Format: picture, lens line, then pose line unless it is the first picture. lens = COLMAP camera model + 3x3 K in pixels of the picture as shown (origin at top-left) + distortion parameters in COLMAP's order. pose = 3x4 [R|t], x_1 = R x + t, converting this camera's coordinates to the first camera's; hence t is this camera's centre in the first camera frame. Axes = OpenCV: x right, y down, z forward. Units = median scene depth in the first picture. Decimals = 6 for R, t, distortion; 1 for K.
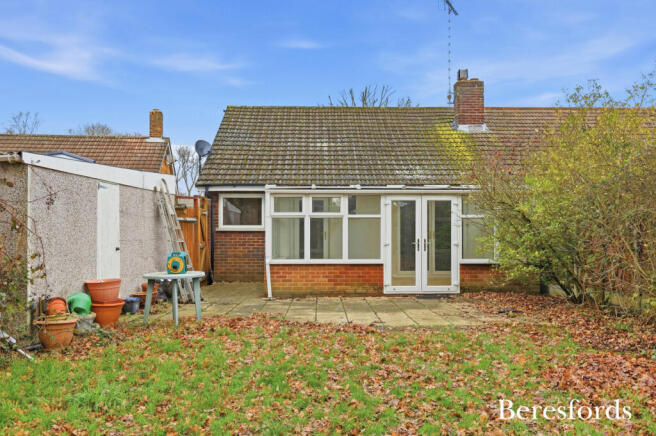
lens RADIAL K [[549.5, 0, 327.8], [0, 549.5, 218.6], [0, 0, 1]] dist [0.006892, 0.003022]
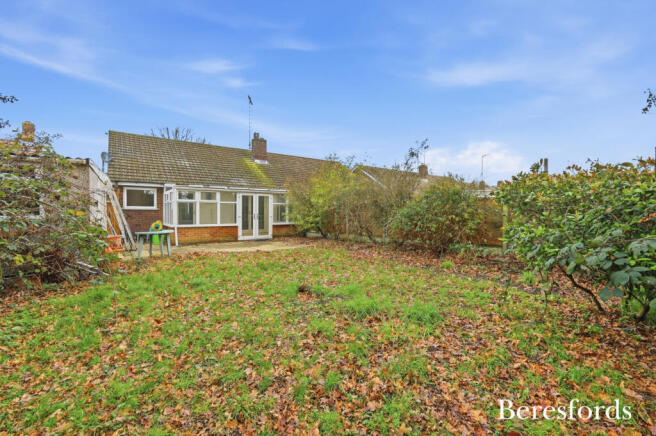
lens RADIAL K [[286.2, 0, 328.5], [0, 286.2, 216.5], [0, 0, 1]] dist [-0.000601, -0.000001]
pose [[0.816302, -0.004979, 0.577604, -0.239108], [-0.016071, 0.999380, 0.031326, 0.008018], [-0.577402, -0.034854, 0.815716, -0.067318]]
